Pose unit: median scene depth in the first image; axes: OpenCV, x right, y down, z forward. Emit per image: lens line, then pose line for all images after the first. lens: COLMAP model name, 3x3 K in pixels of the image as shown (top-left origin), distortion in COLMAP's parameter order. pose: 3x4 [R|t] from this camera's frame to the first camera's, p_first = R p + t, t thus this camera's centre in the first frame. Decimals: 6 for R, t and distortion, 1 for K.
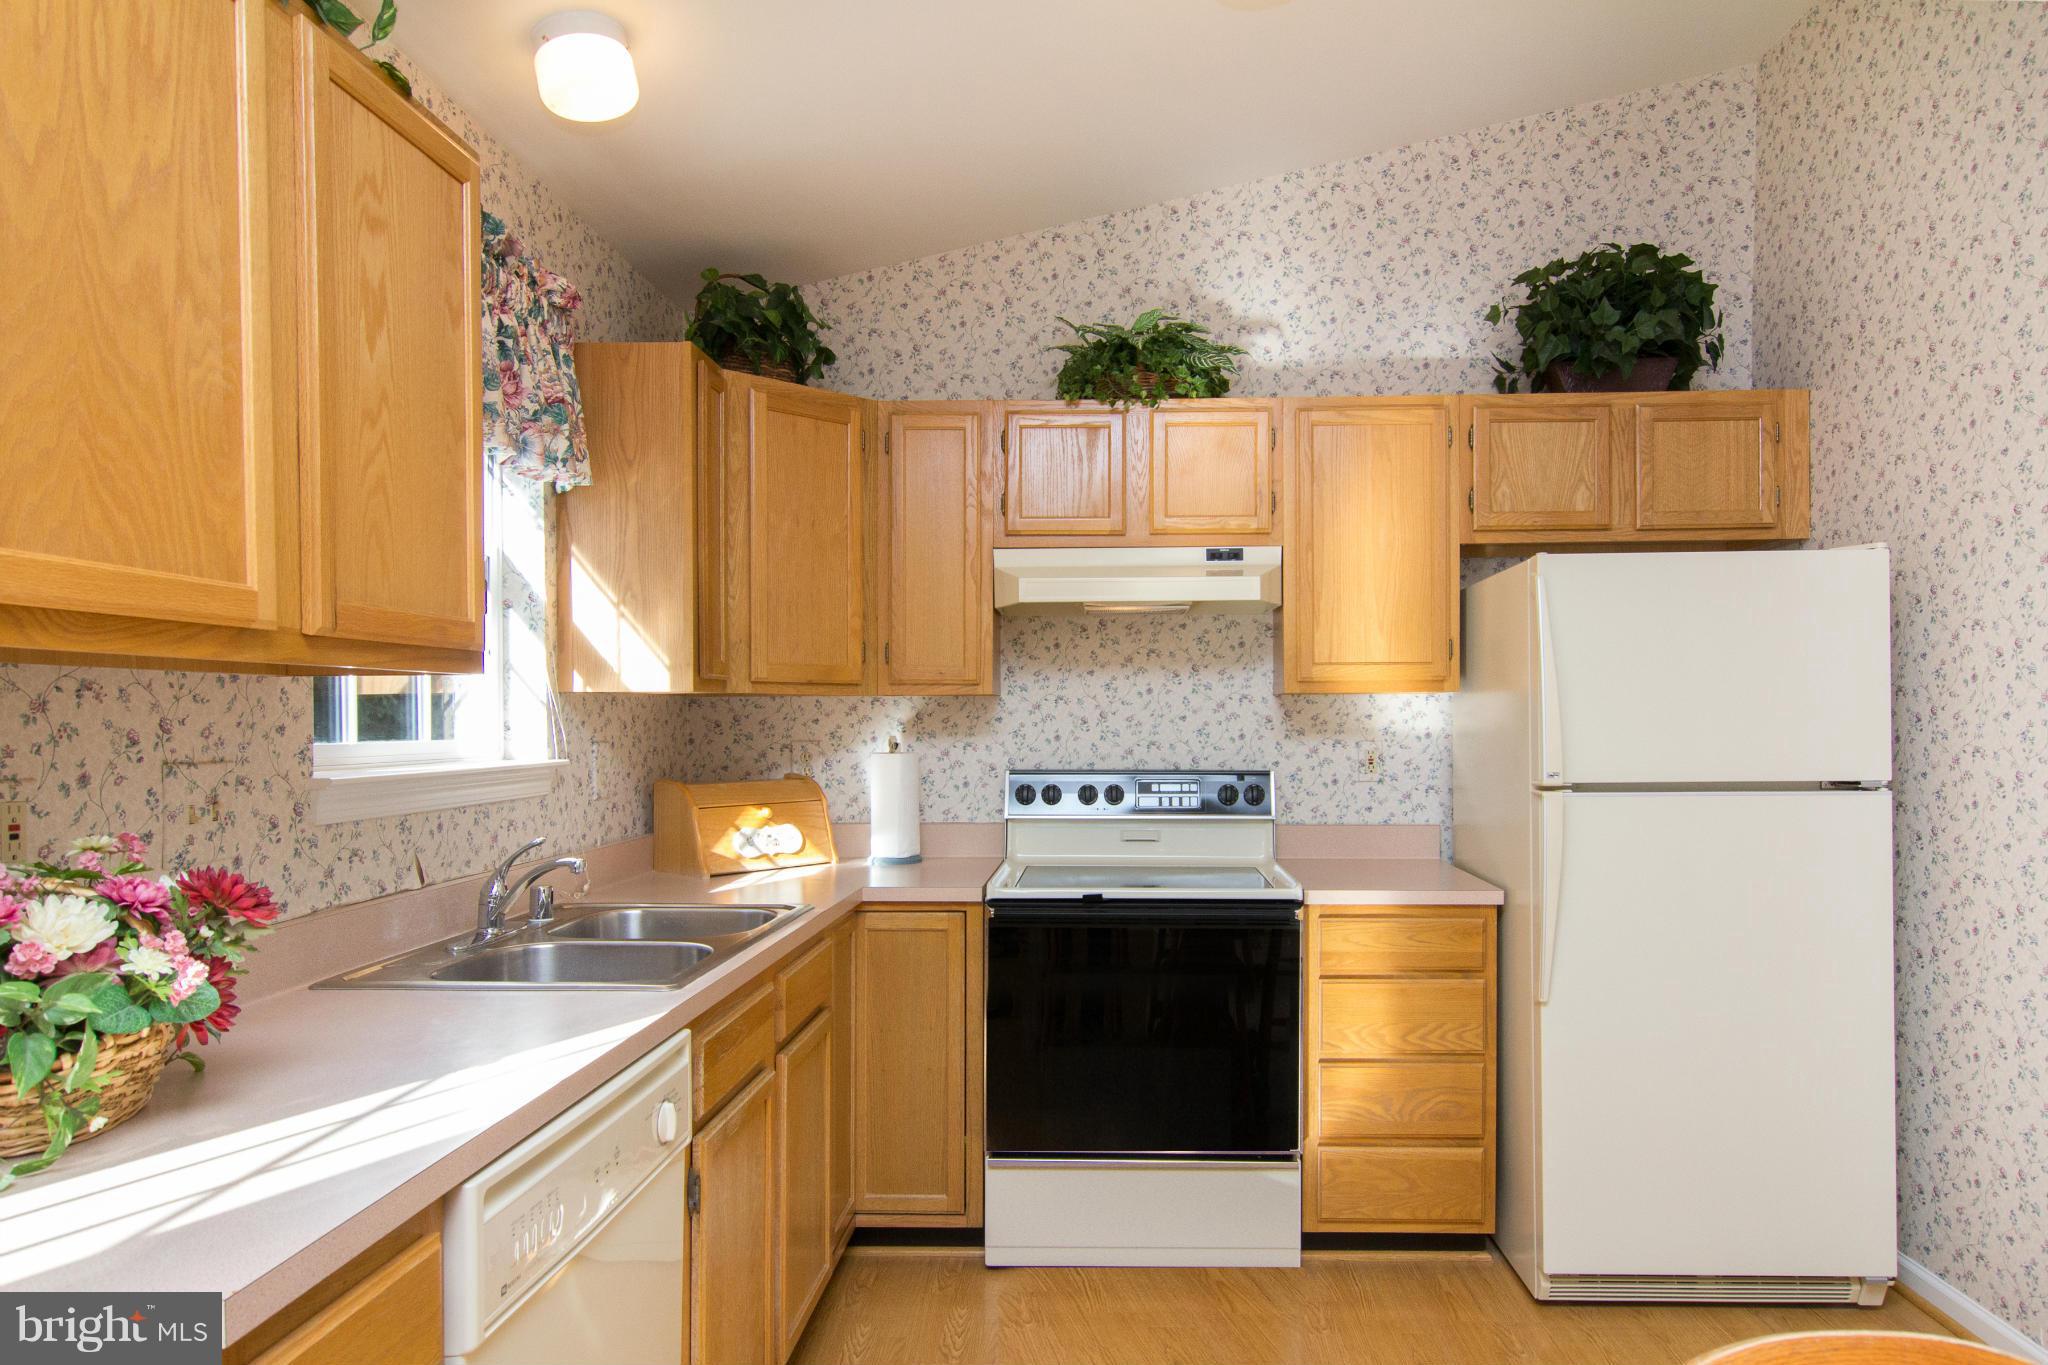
lens RADIAL K [[1318.3, 0, 1027.8], [0, 1318.3, 725.7], [0, 0, 1]] dist [0.024485, -0.019422]
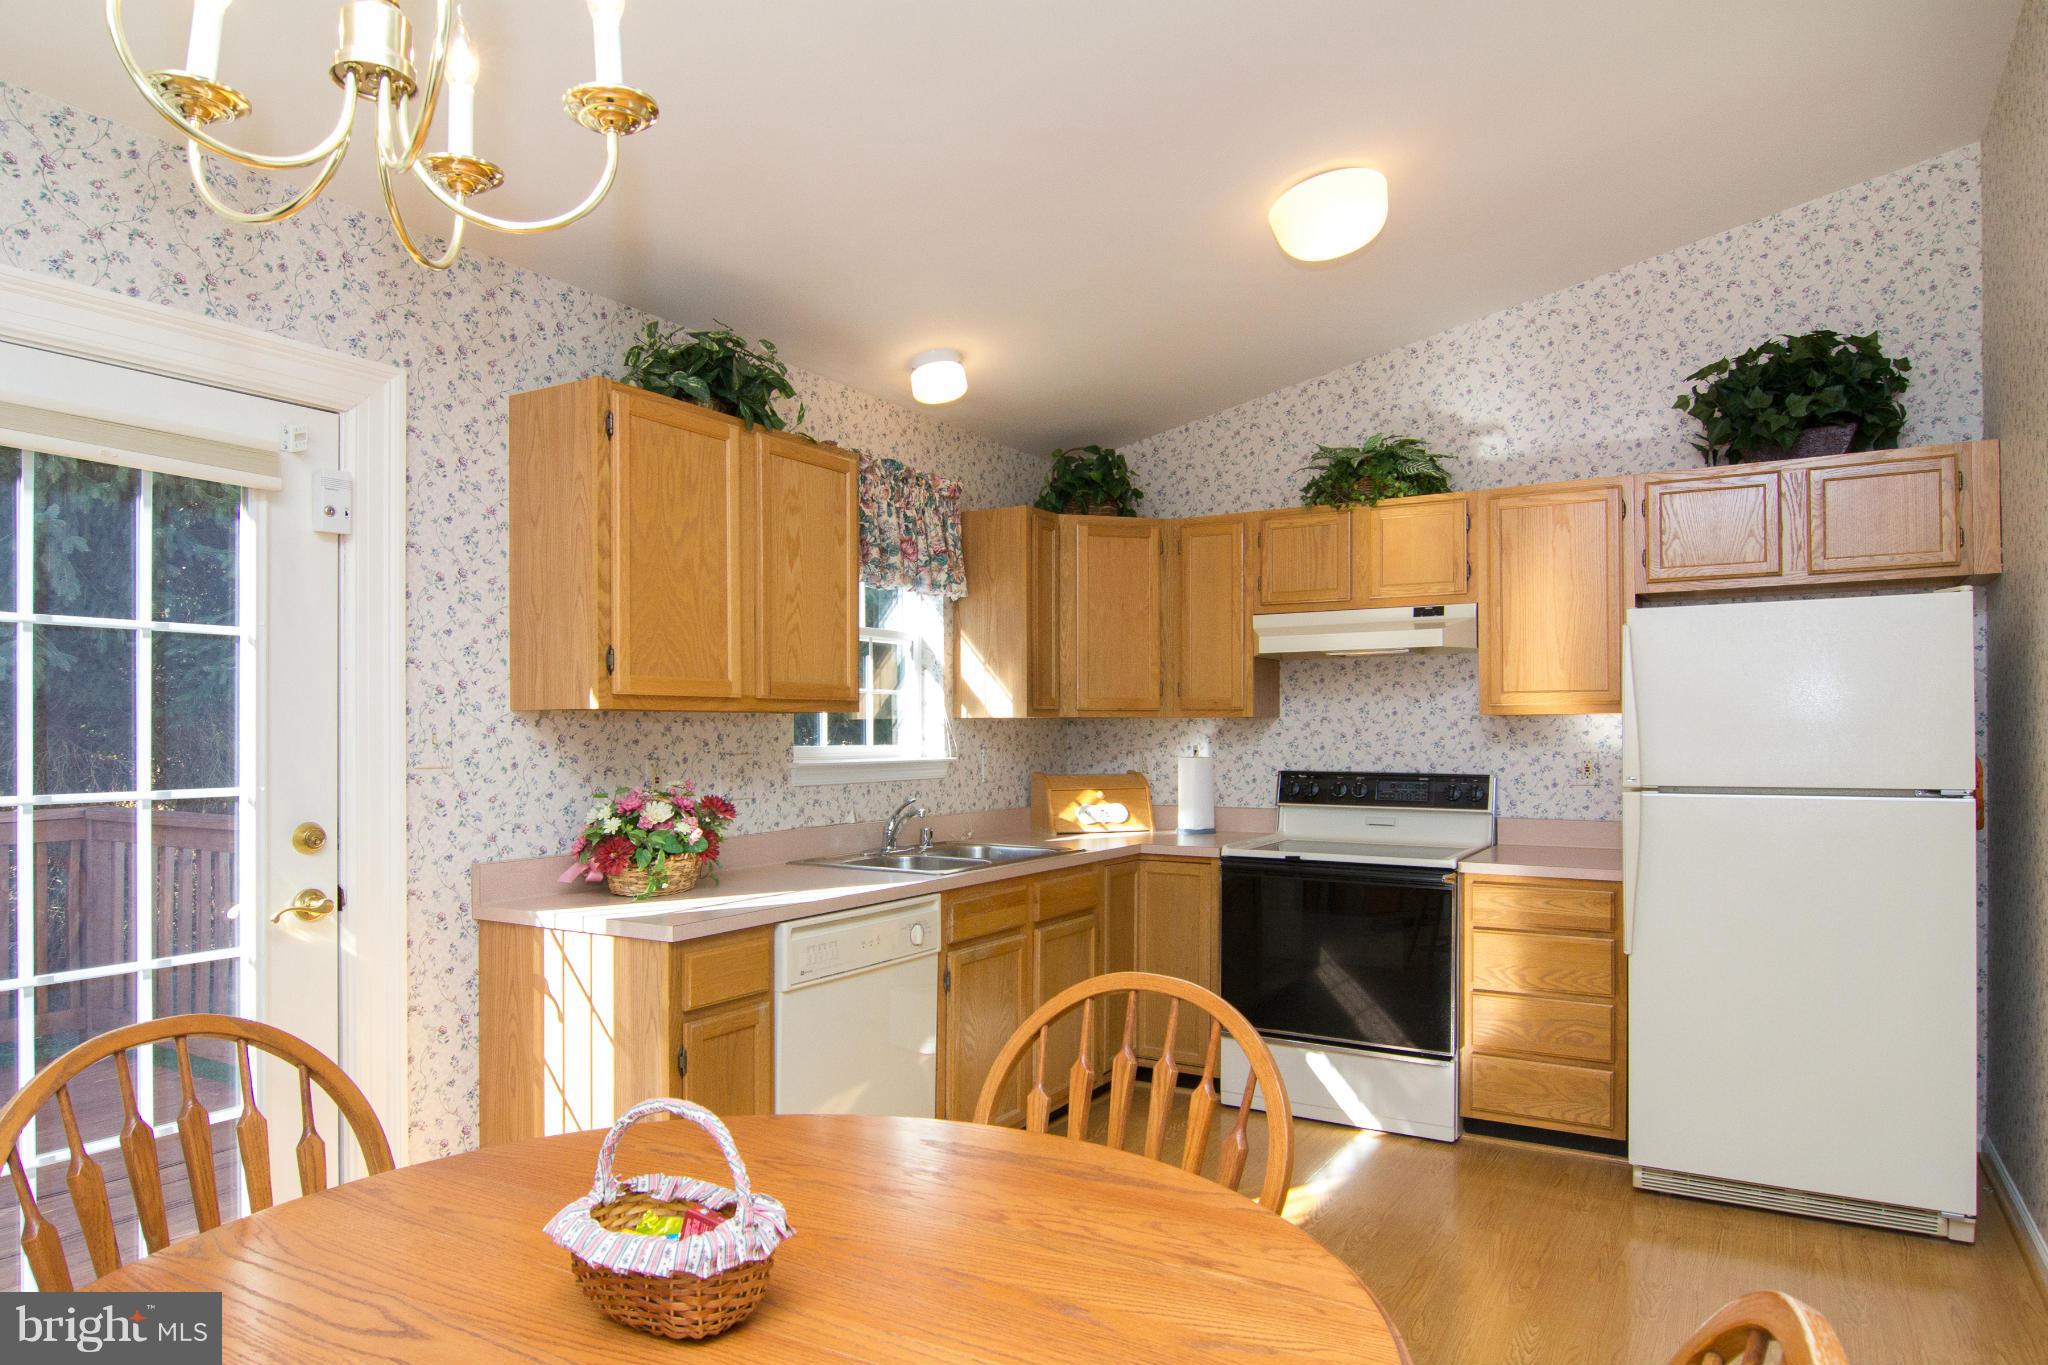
lens RADIAL K [[1197.1, 0, 1026.9], [0, 1197.1, 720.2], [0, 0, 1]] dist [-0.004458, -0.001963]
pose [[0.898130, -0.002032, -0.439725, 0.344099], [-0.004259, 0.999902, -0.013321, -0.001937], [0.439709, 0.013837, 0.898034, -0.288168]]
